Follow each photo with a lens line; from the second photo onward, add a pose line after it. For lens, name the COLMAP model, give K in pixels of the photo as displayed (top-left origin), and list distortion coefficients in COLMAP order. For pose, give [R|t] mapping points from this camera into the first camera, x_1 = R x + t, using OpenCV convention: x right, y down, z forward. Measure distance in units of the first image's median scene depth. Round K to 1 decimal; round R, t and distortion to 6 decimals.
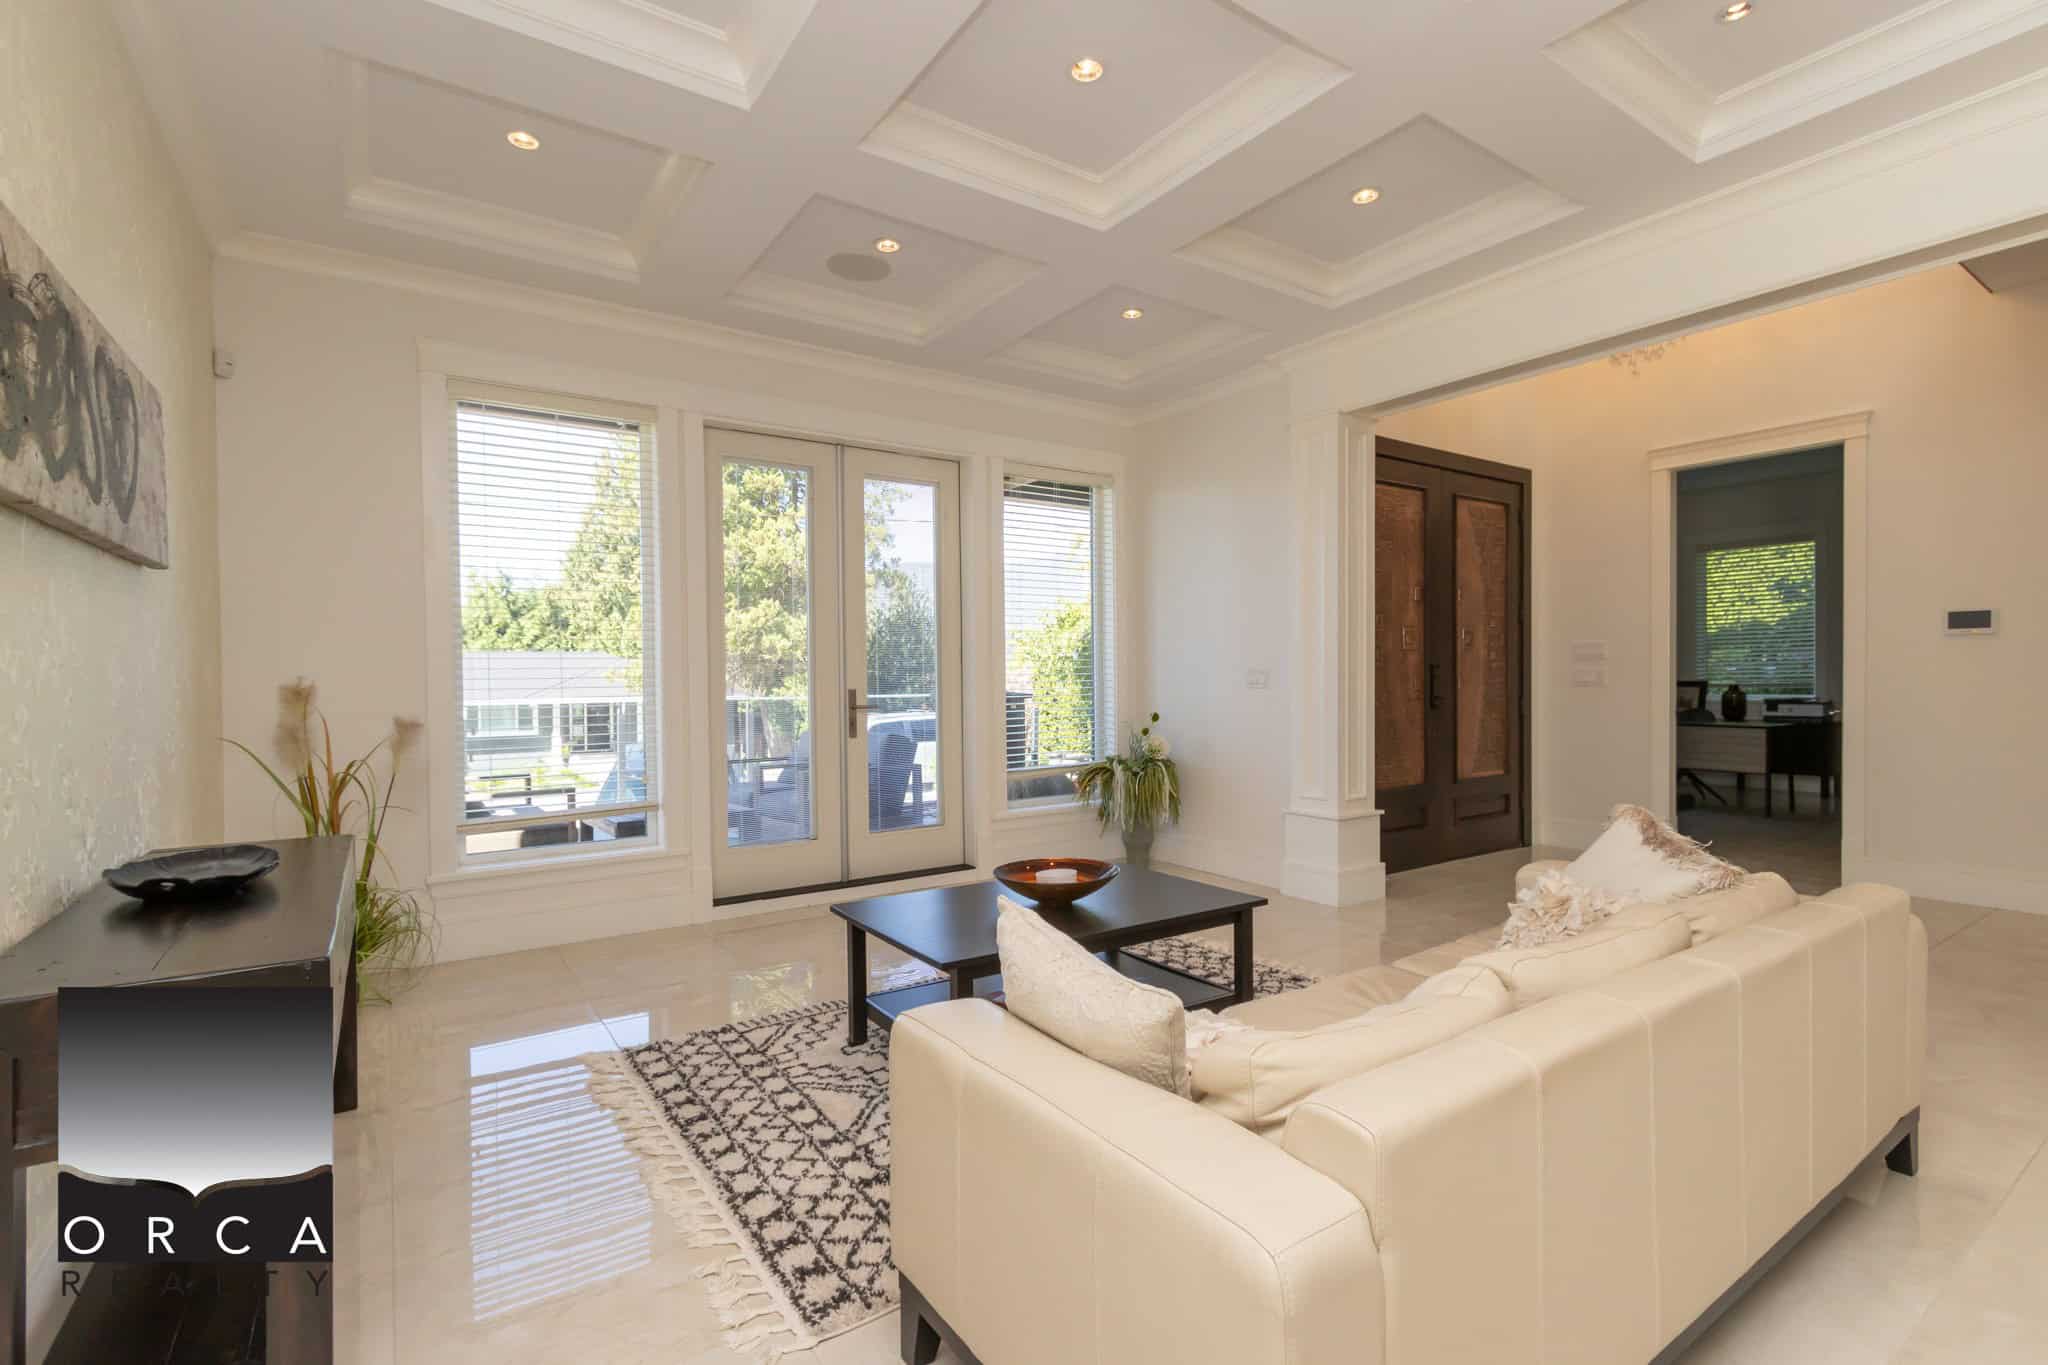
lens RADIAL K [[936.5, 0, 1039.9], [0, 936.5, 683.6], [0, 0, 1]] dist [0.002369, -0.000467]
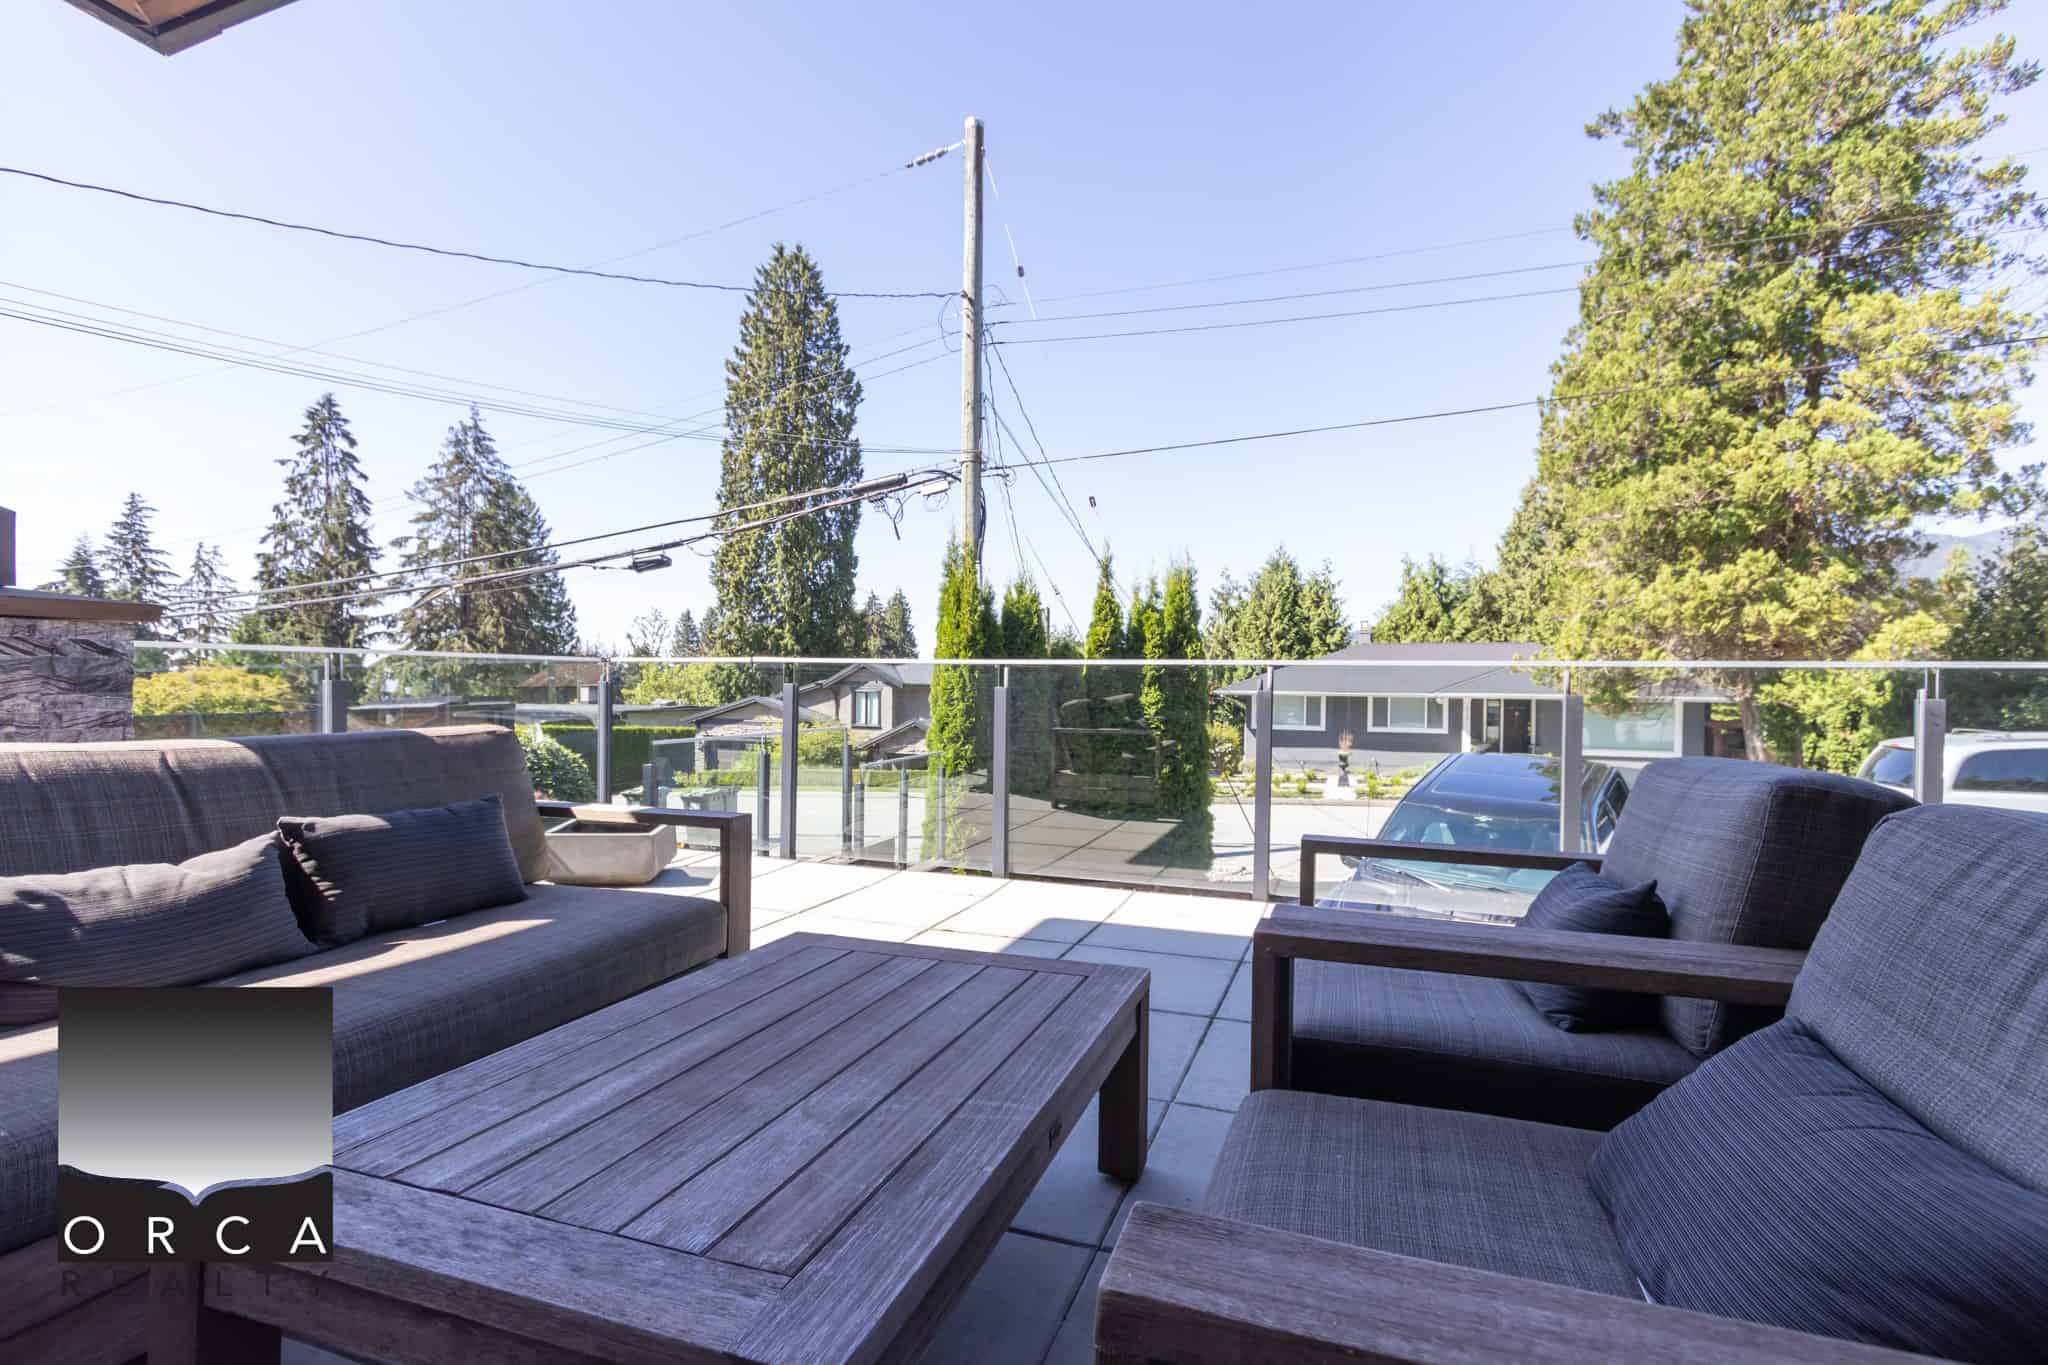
lens RADIAL K [[936.5, 0, 1026.1], [0, 936.5, 696.0], [0, 0, 1]] dist [0.002369, -0.000467]
pose [[0.572948, 0.026831, -0.819153, -0.034298], [-0.016790, 0.999638, 0.021000, 0.007429], [0.819420, 0.001722, 0.573191, 0.172548]]
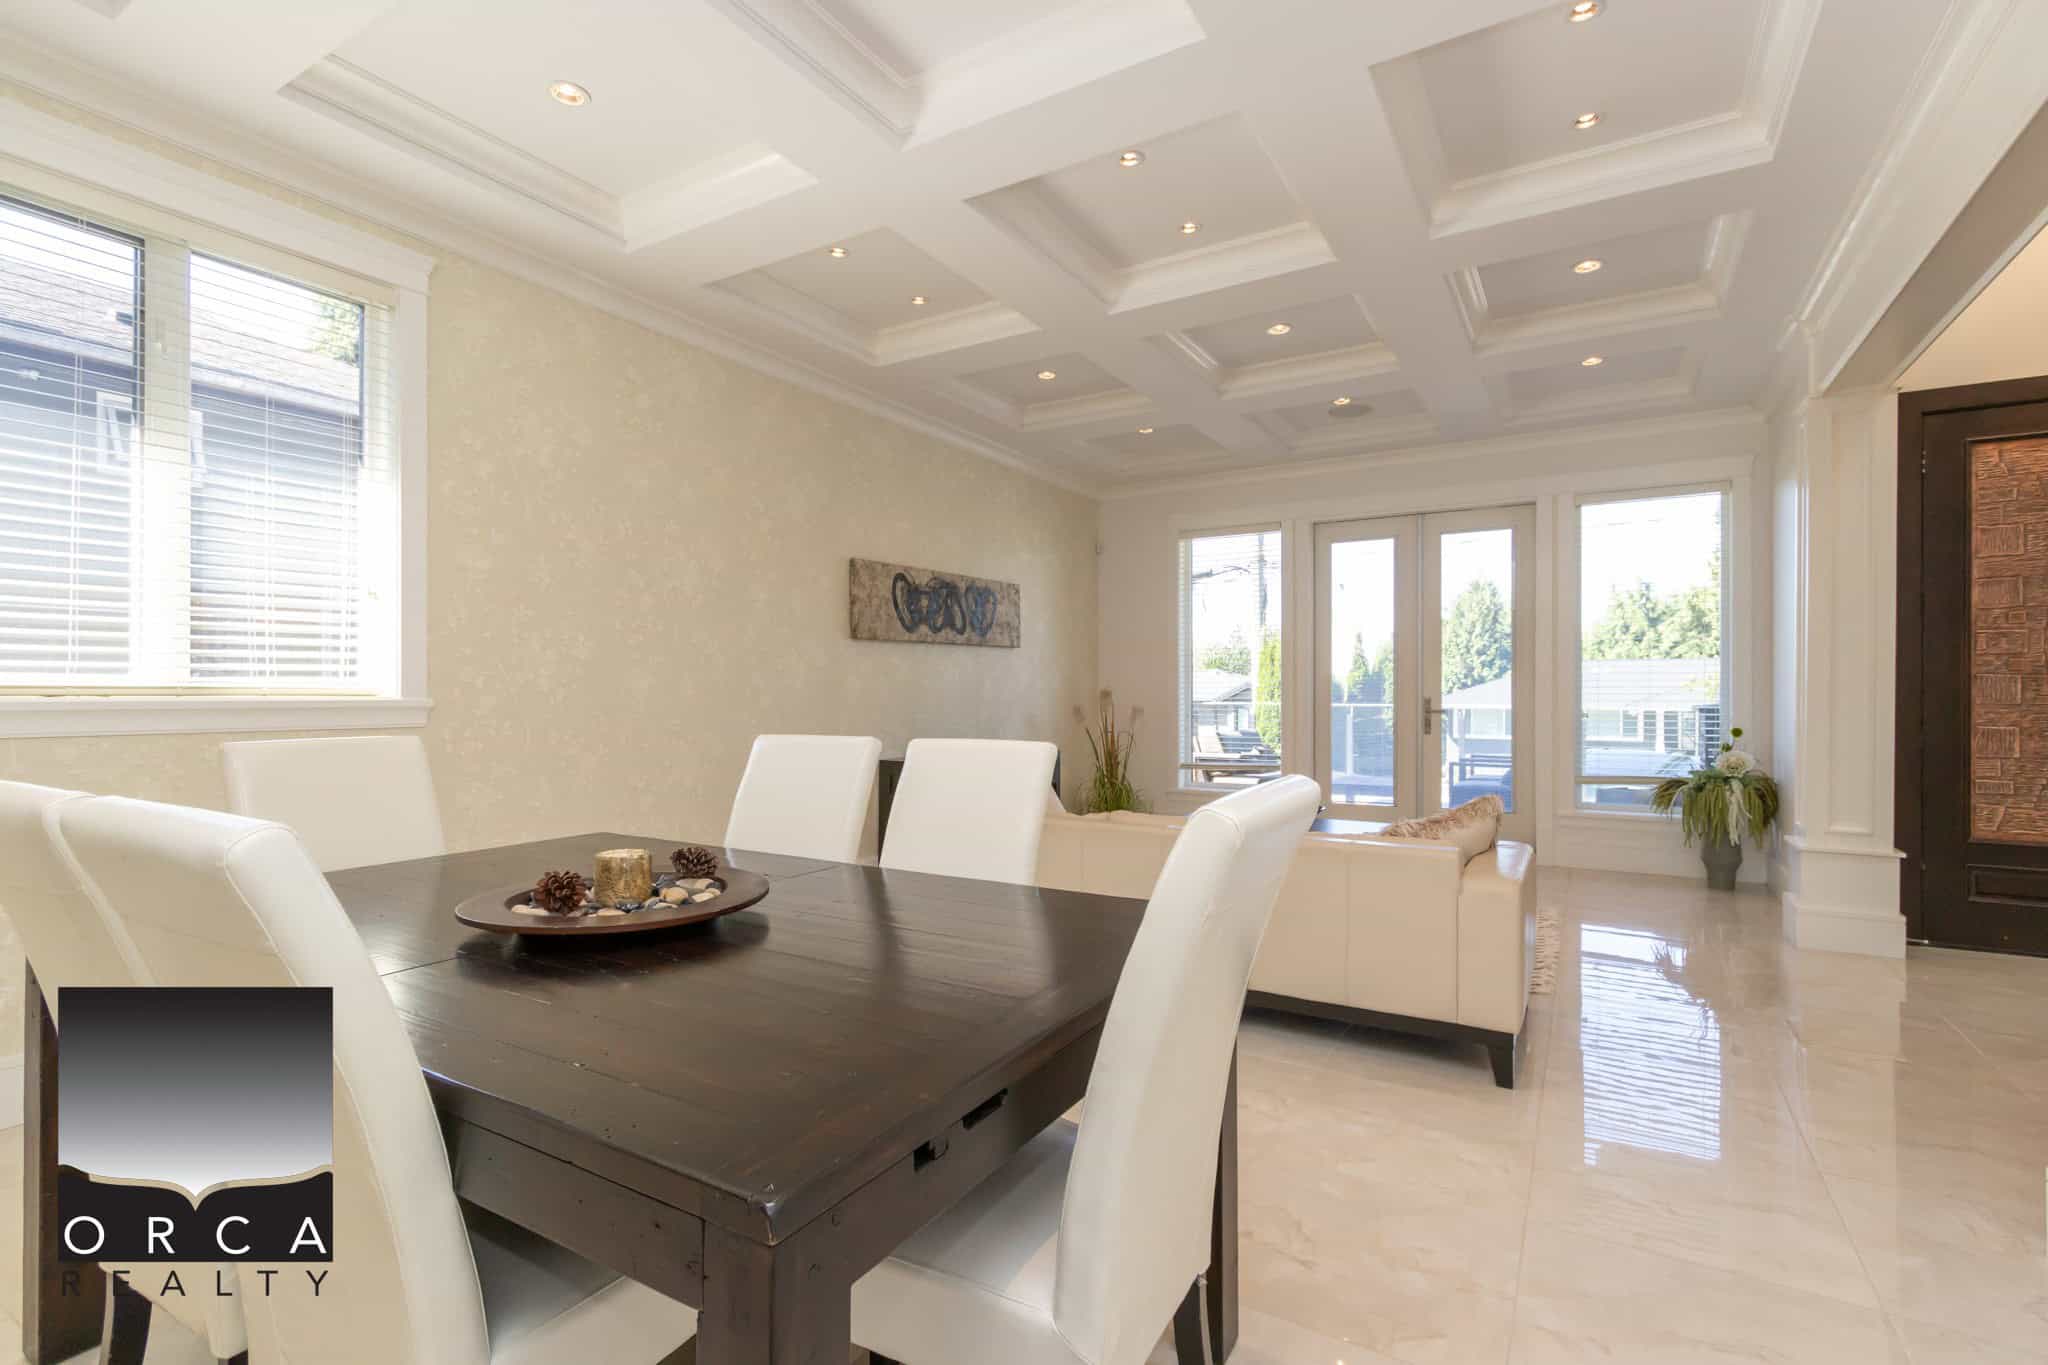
lens RADIAL K [[936.5, 0, 1030.2], [0, 936.5, 689.0], [0, 0, 1]] dist [0.002369, -0.000467]
pose [[0.410949, 0.006434, -0.911636, 0.122356], [-0.008313, 0.999960, 0.003310, -0.000930], [0.911620, 0.006219, 0.410986, -0.006944]]
